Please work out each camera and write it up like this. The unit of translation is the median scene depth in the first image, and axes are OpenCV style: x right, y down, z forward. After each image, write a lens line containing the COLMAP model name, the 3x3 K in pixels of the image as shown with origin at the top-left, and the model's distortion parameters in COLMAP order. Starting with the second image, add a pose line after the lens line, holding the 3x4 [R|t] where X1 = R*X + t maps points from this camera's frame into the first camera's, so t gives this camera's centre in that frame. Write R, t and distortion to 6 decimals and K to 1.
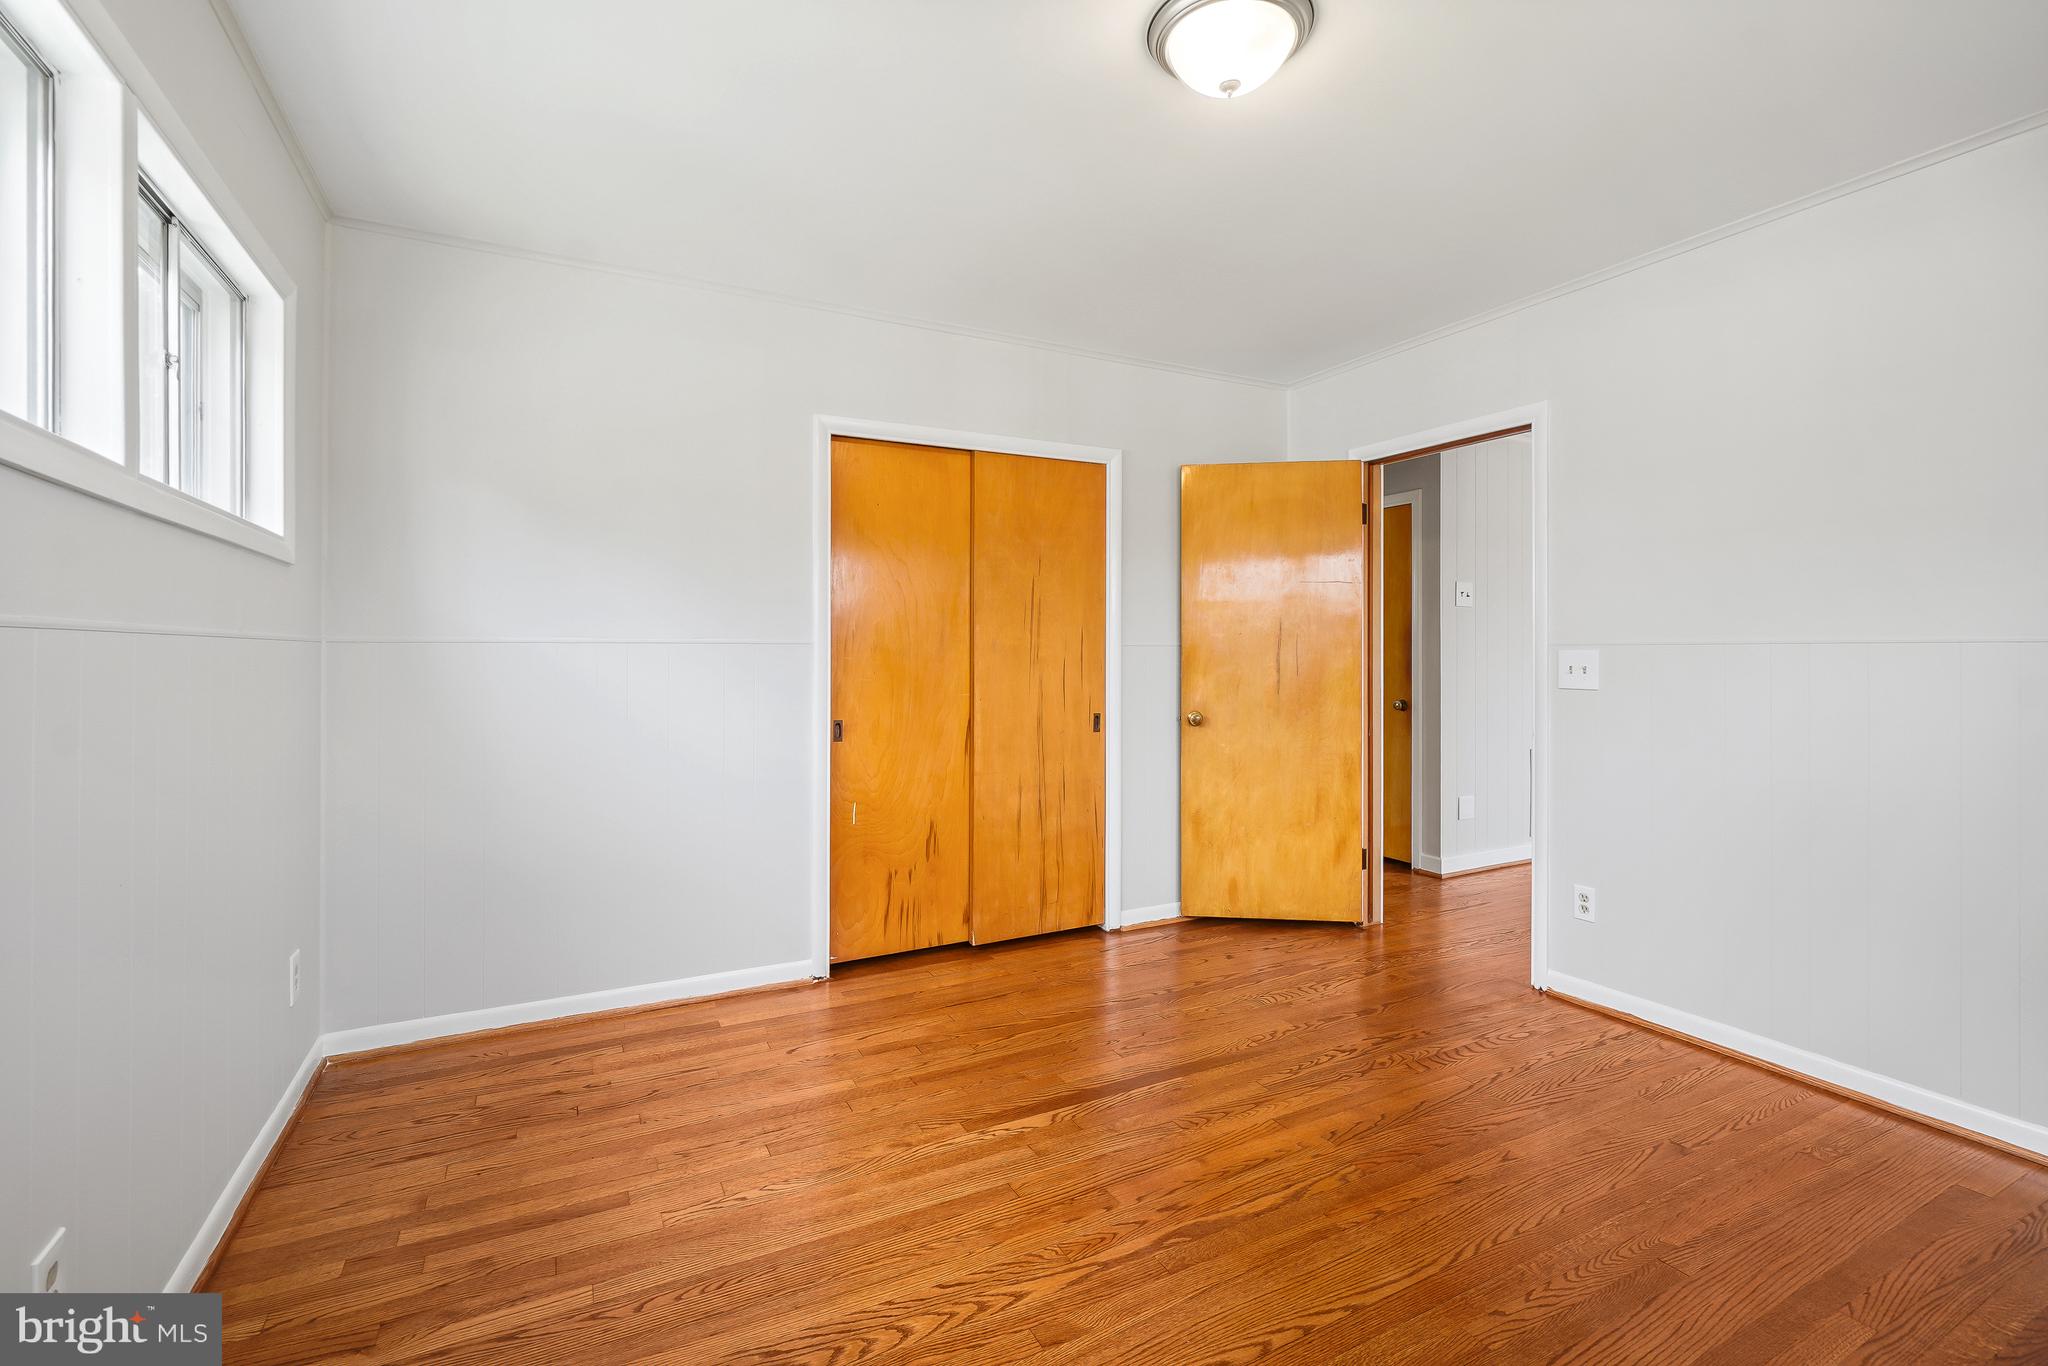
lens RADIAL K [[898.6, 0, 1005.0], [0, 898.6, 677.1], [0, 0, 1]] dist [-0.012150, 0.001279]
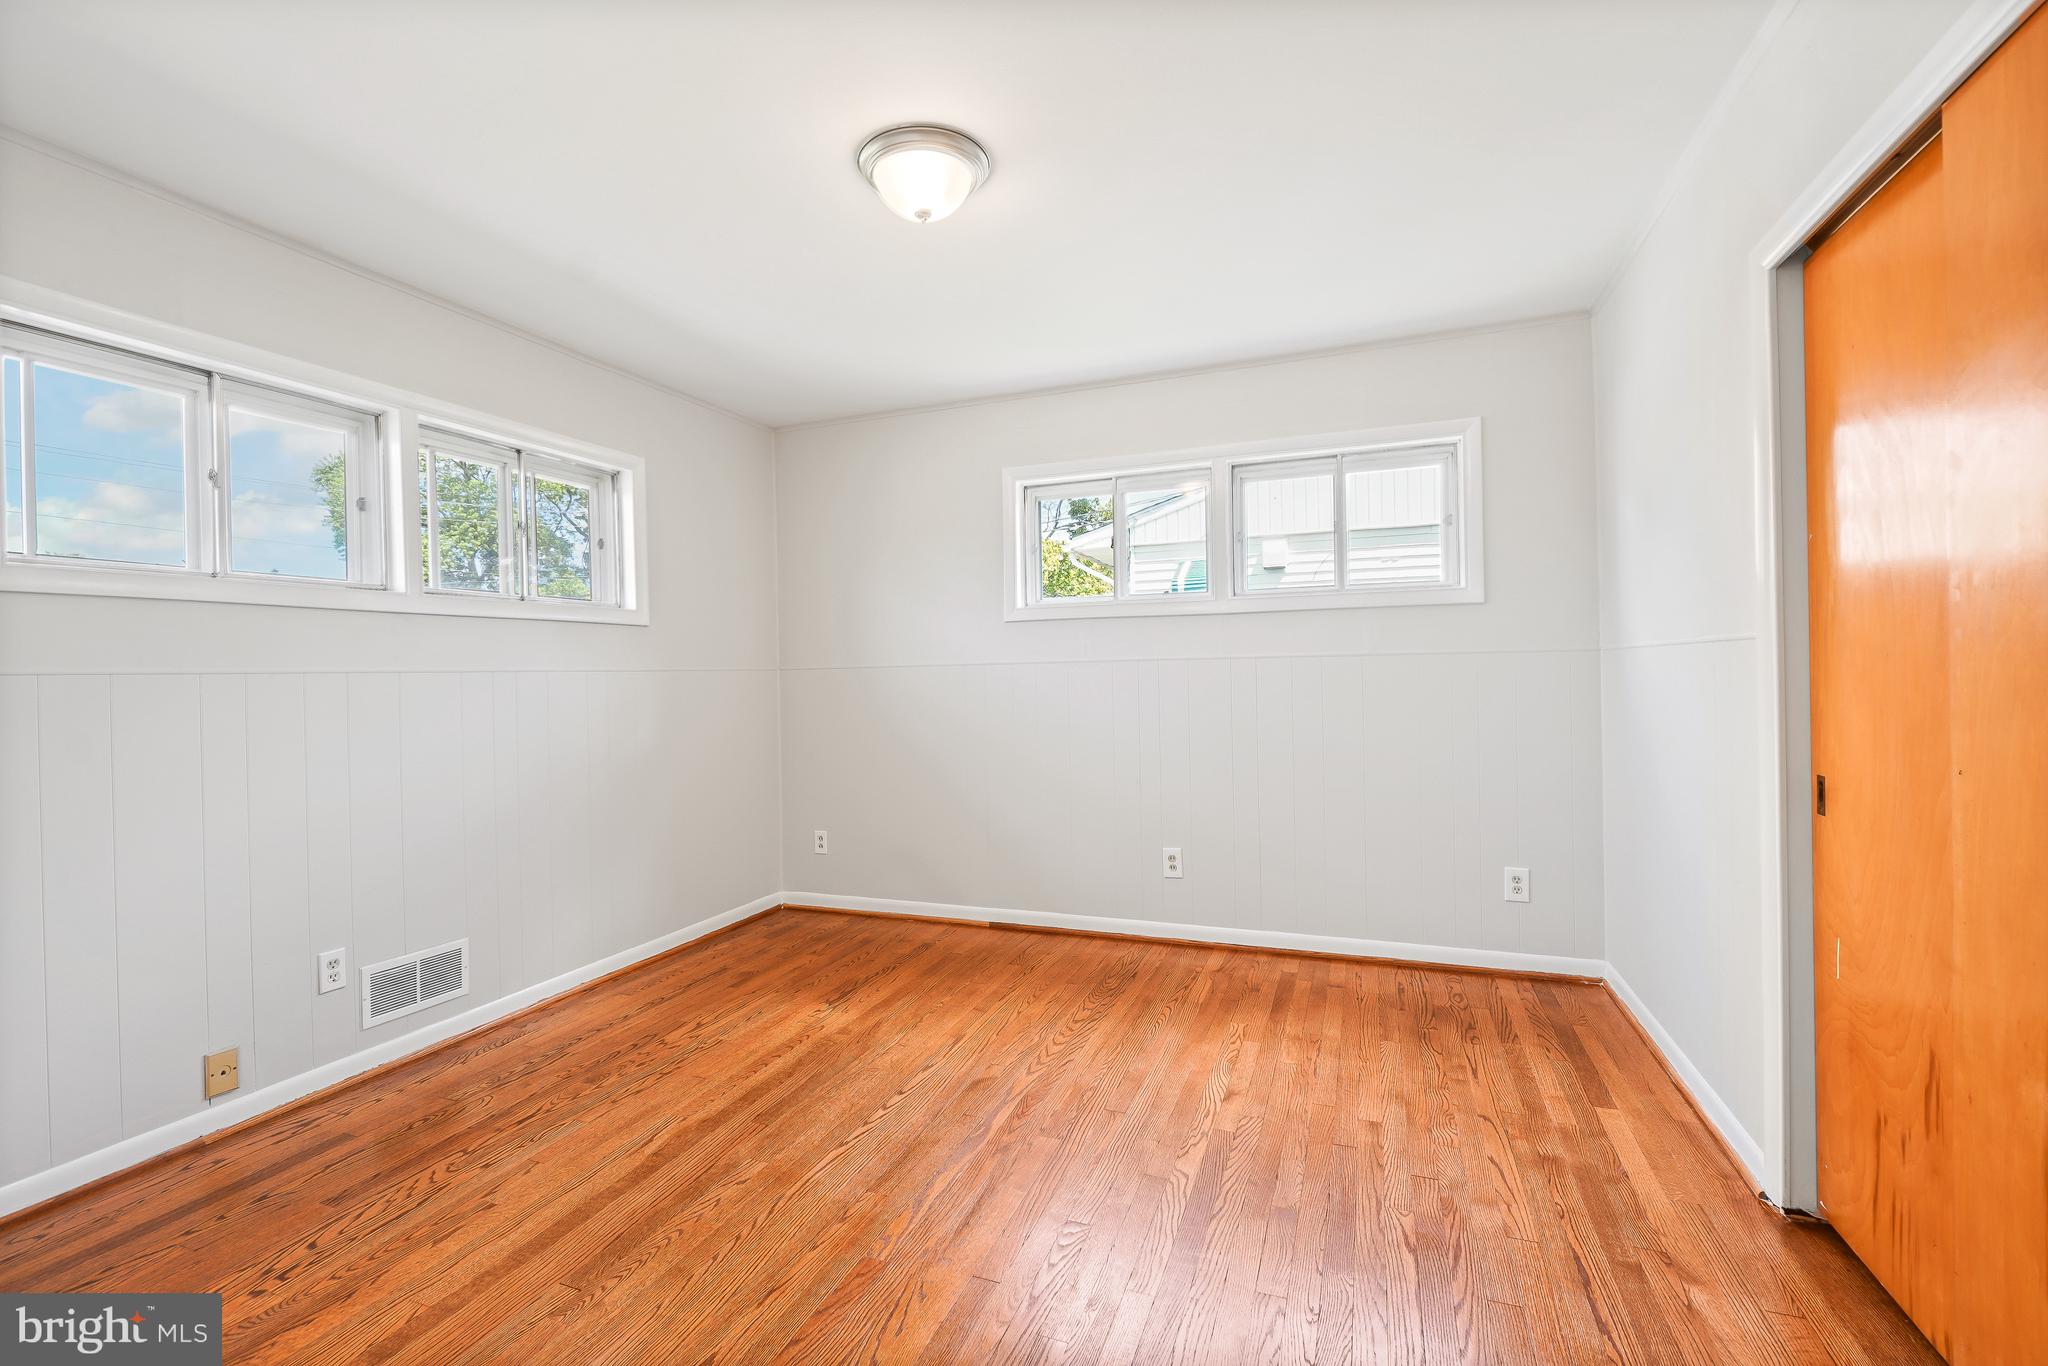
lens RADIAL K [[898.6, 0, 1016.7], [0, 898.6, 671.7], [0, 0, 1]] dist [-0.012150, 0.001279]
pose [[-0.746663, 0.012711, -0.665081, 0.909210], [-0.000924, 0.999797, 0.020145, -0.042477], [0.665202, 0.015656, -0.746500, 1.818414]]
